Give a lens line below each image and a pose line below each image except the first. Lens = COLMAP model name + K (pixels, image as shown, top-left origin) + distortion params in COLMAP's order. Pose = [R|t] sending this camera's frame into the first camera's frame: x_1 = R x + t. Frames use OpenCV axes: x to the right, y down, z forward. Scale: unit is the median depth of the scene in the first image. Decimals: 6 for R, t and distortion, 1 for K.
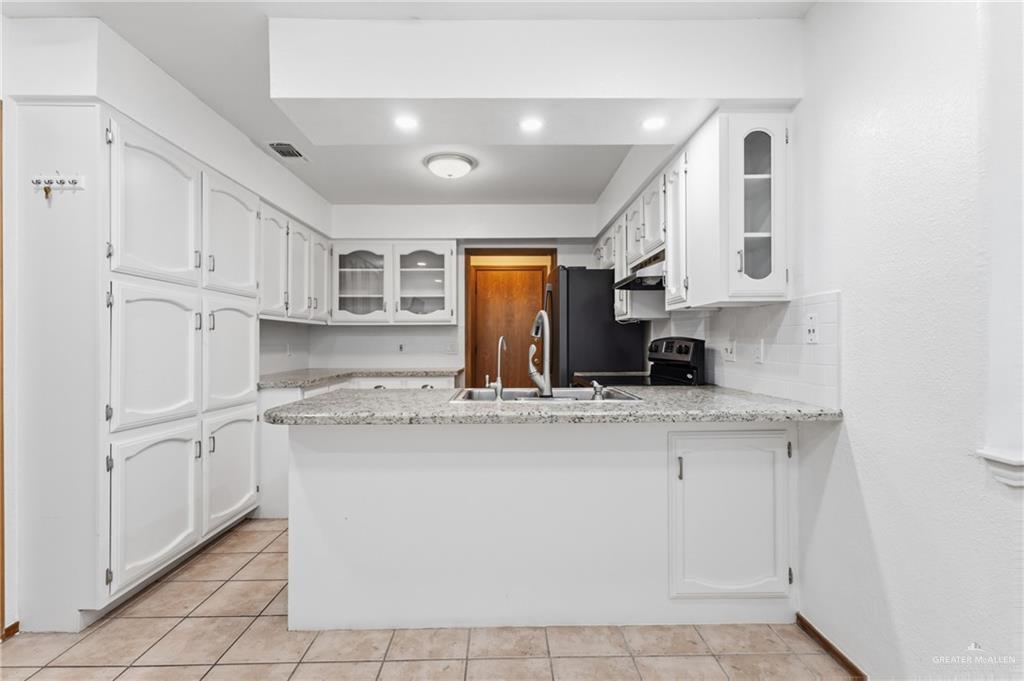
lens RADIAL K [[468.1, 0, 508.5], [0, 468.1, 340.5], [0, 0, 1]] dist [0.001665, -0.001701]
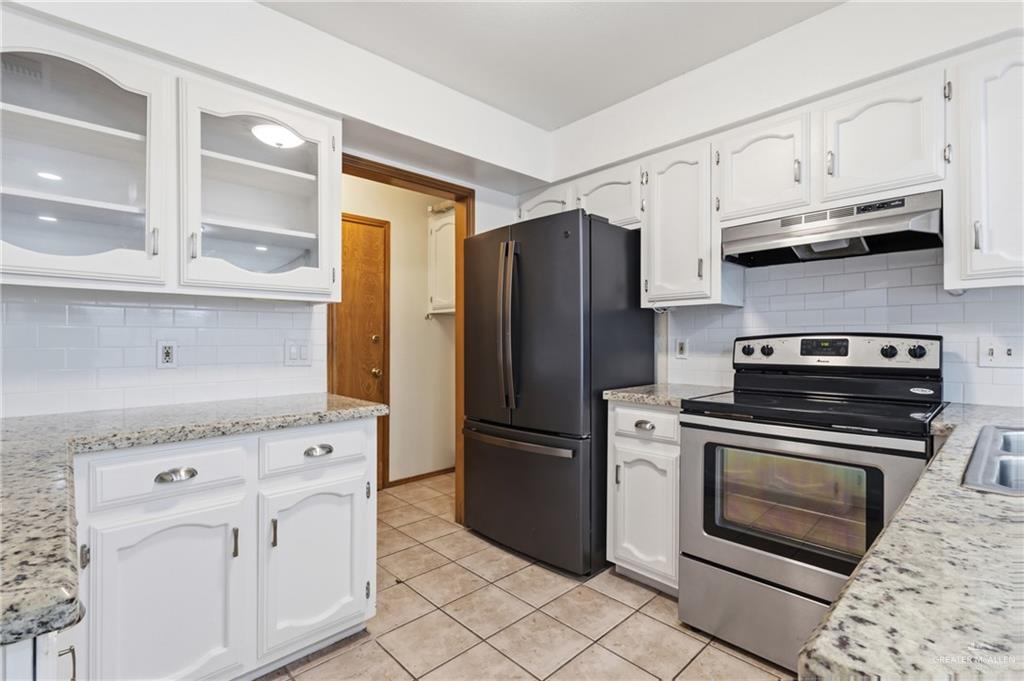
lens RADIAL K [[468.1, 0, 513.8], [0, 468.1, 340.0], [0, 0, 1]] dist [0.001665, -0.001701]
pose [[0.739148, 0.003132, 0.673536, -0.300284], [-0.002532, 0.999995, -0.001871, 0.003989], [-0.673539, -0.000322, 0.739152, 0.541741]]
